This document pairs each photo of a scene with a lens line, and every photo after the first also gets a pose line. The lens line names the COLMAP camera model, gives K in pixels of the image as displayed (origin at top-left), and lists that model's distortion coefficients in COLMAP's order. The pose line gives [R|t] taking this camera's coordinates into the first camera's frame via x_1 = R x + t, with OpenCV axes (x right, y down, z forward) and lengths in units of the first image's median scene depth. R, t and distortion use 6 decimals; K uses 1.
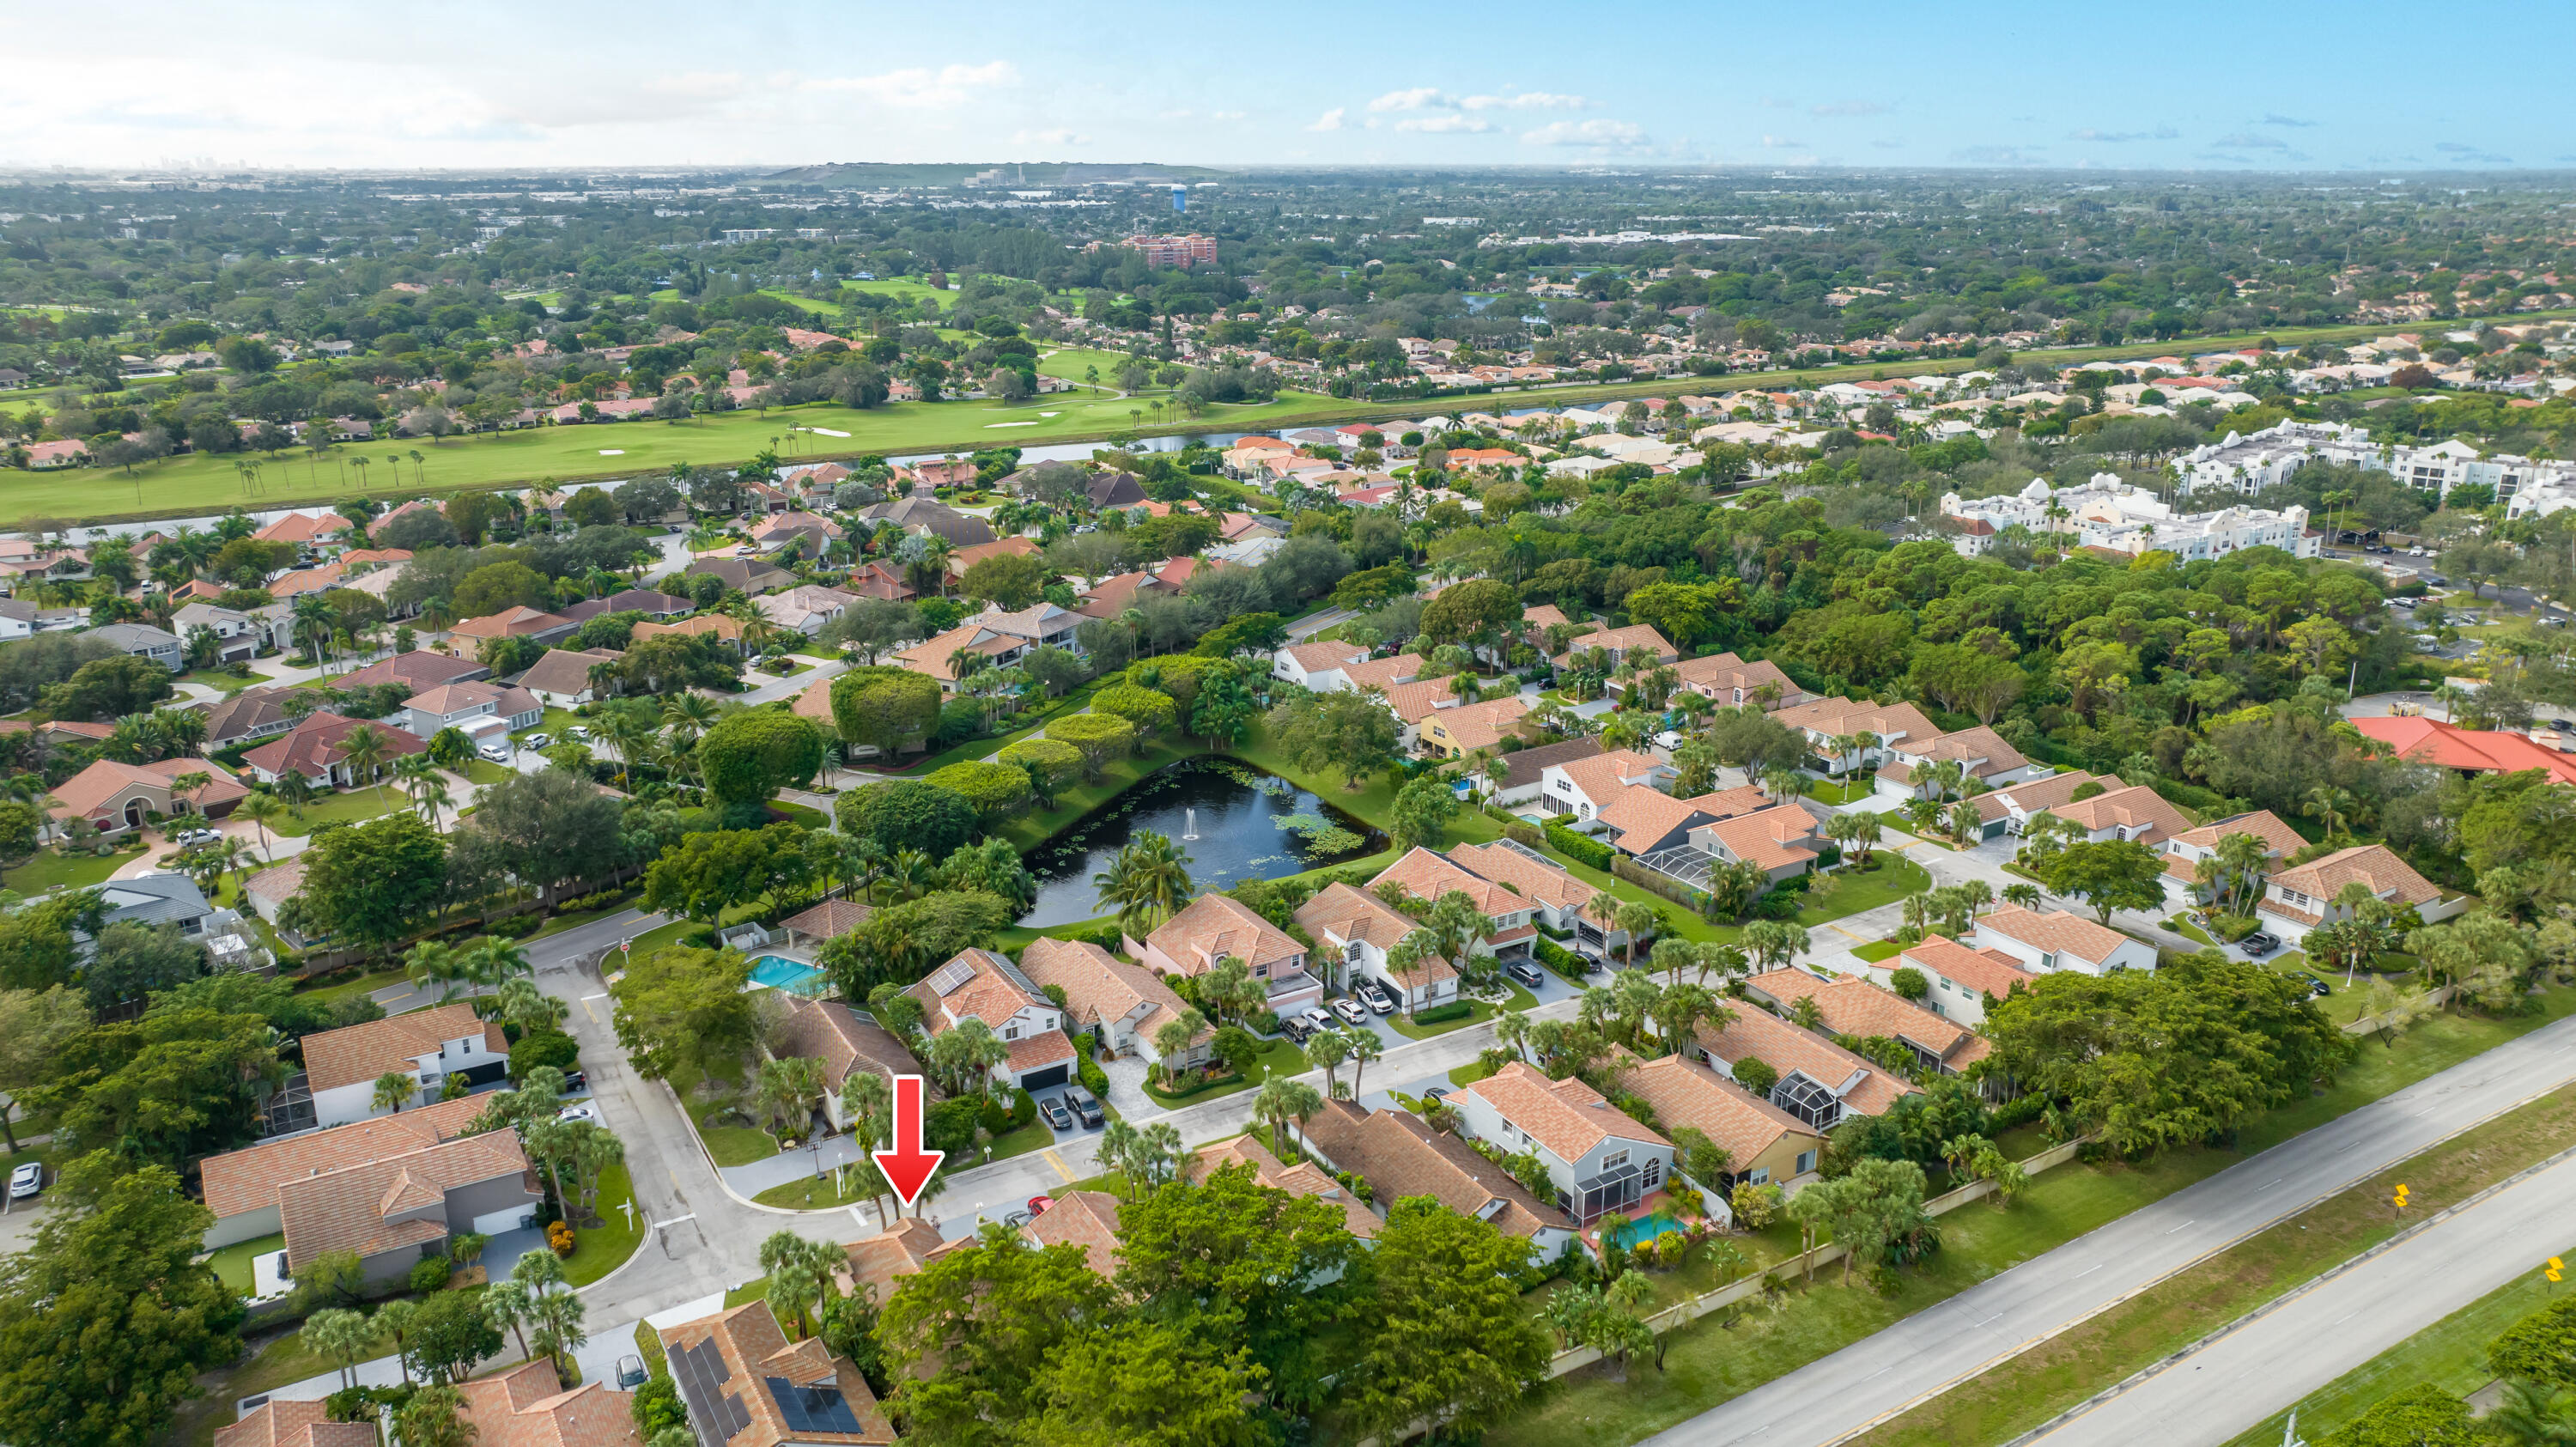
lens RADIAL K [[1816.7, 0, 1288.0], [0, 1816.7, 723.5], [0, 0, 1]] dist [-0.018454, 0.003962]
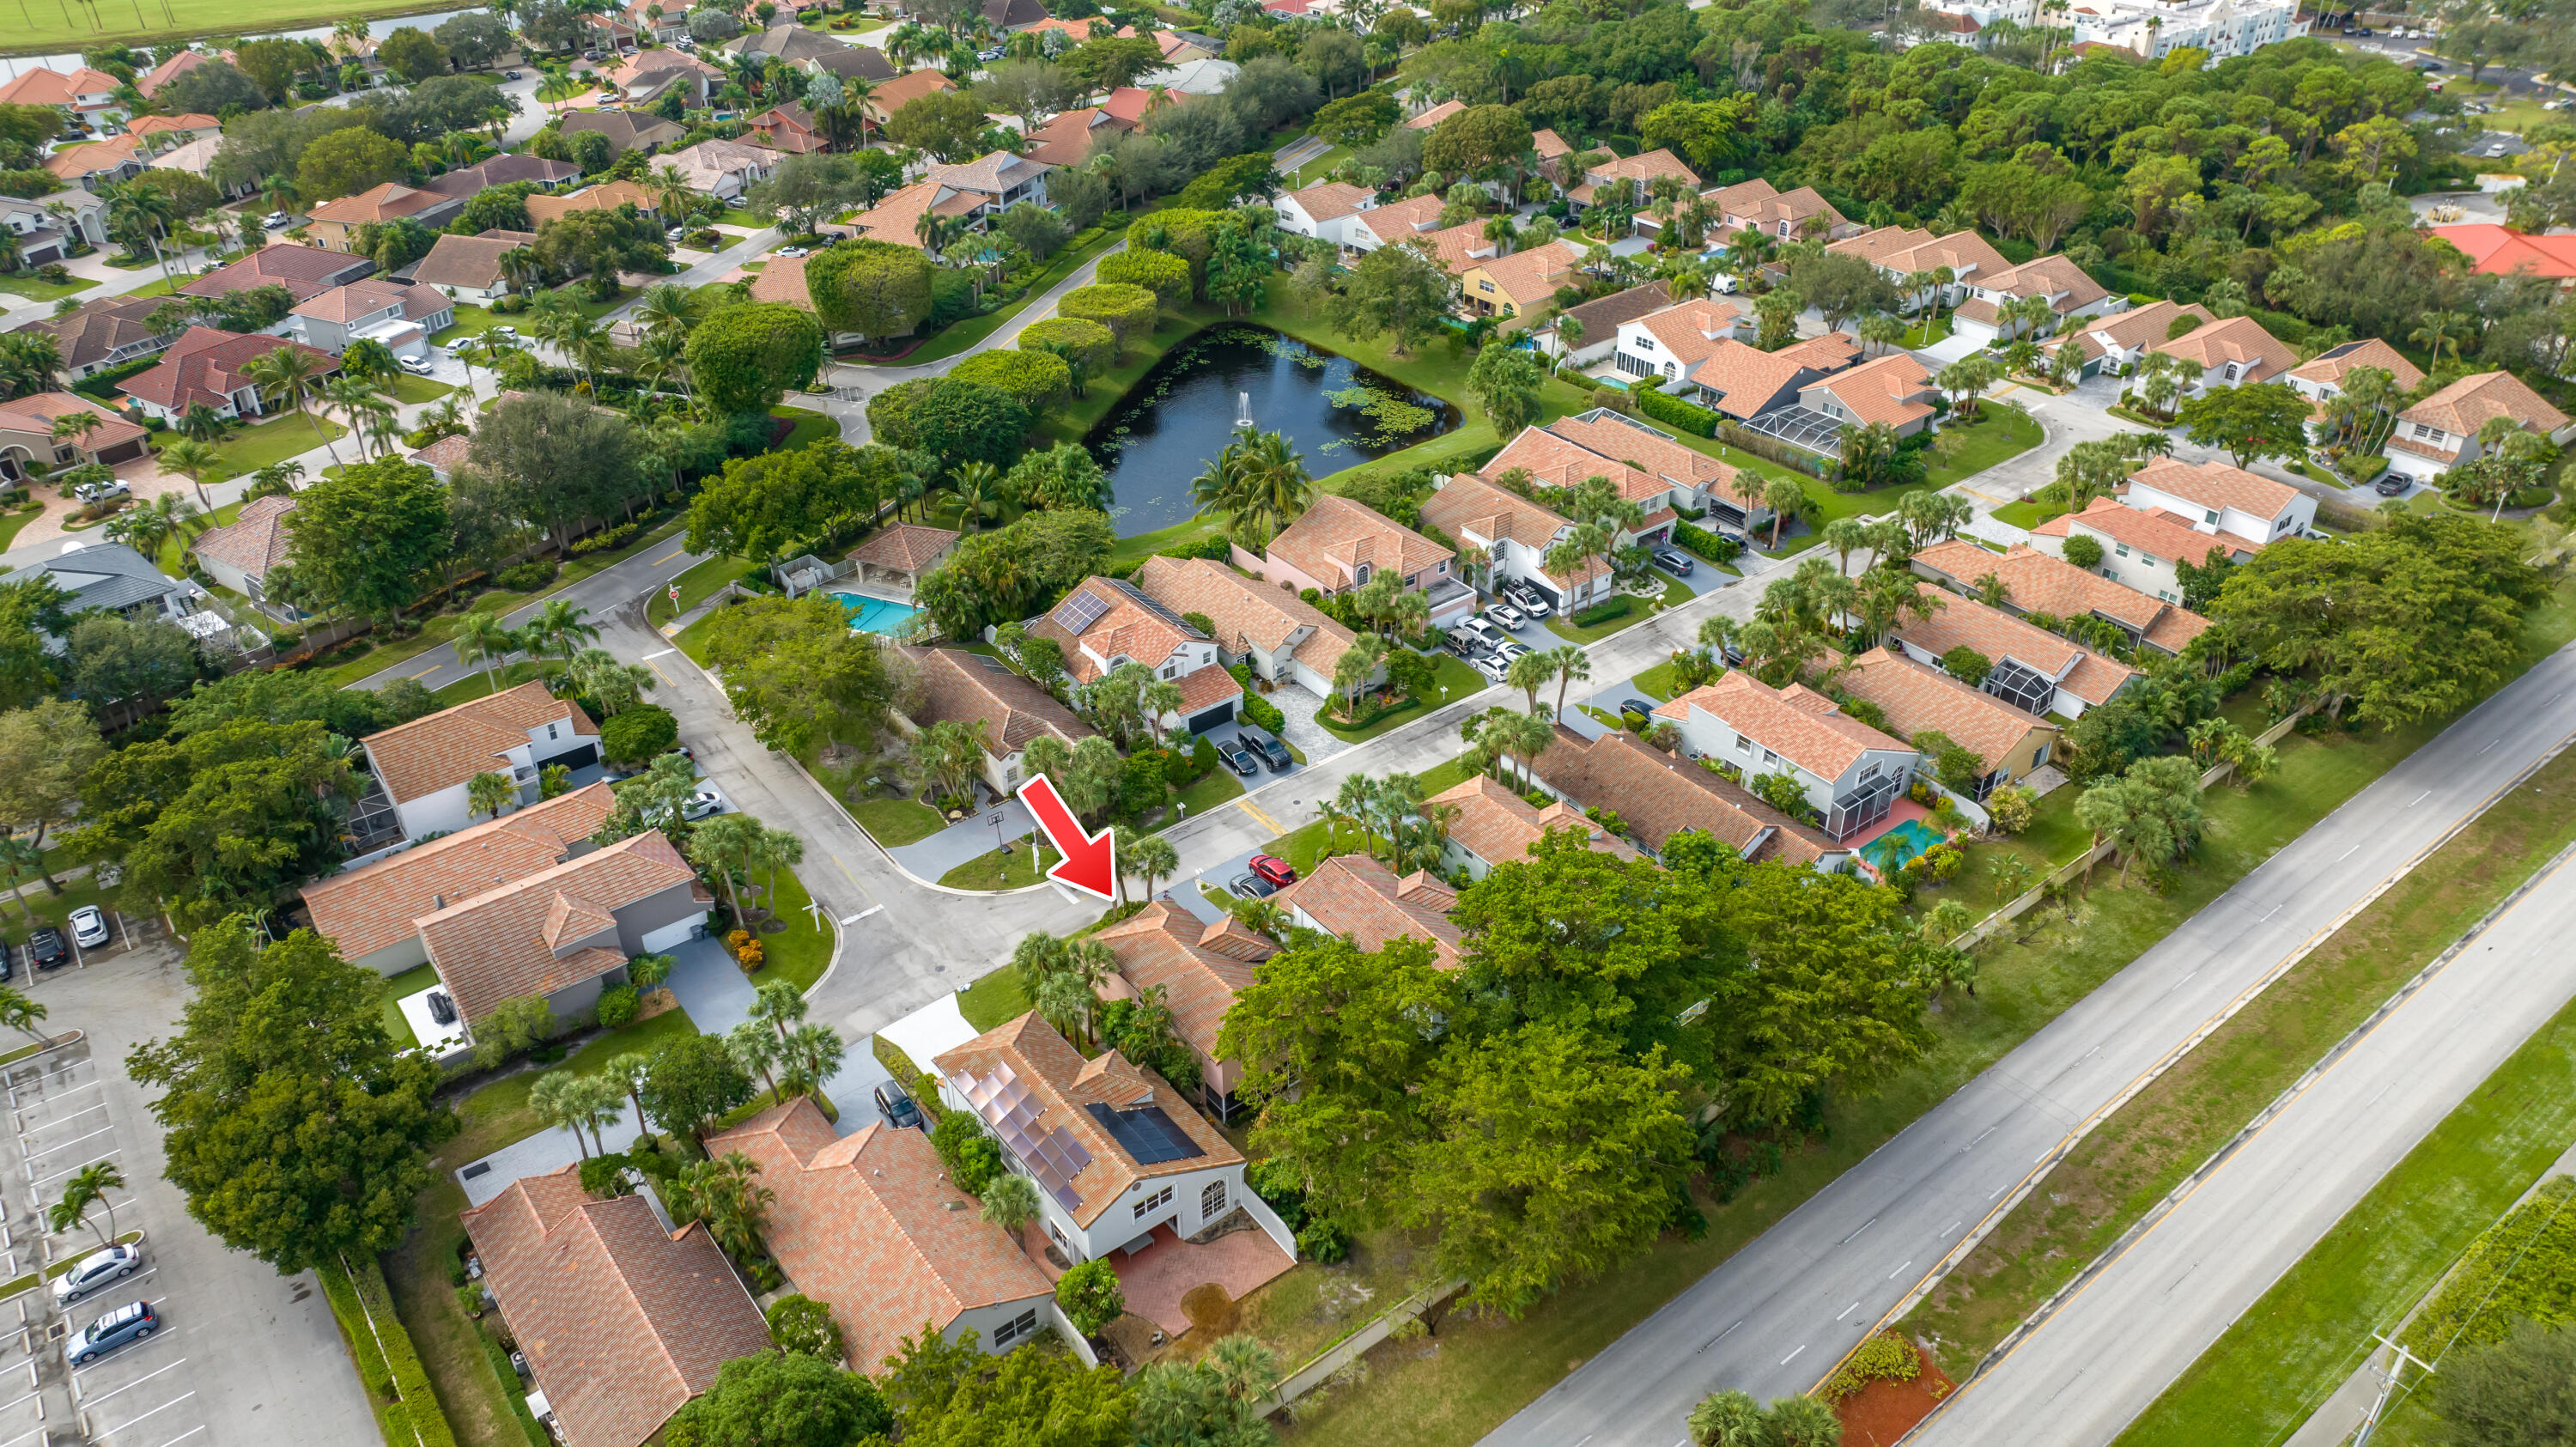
lens RADIAL K [[1816.7, 0, 1288.0], [0, 1816.7, 723.5], [0, 0, 1]] dist [-0.018454, 0.003962]
pose [[0.992612, -0.071183, 0.098258, -0.141660], [0.043511, 0.964794, 0.259384, -0.028428], [-0.113262, -0.253192, 0.960763, 0.089785]]
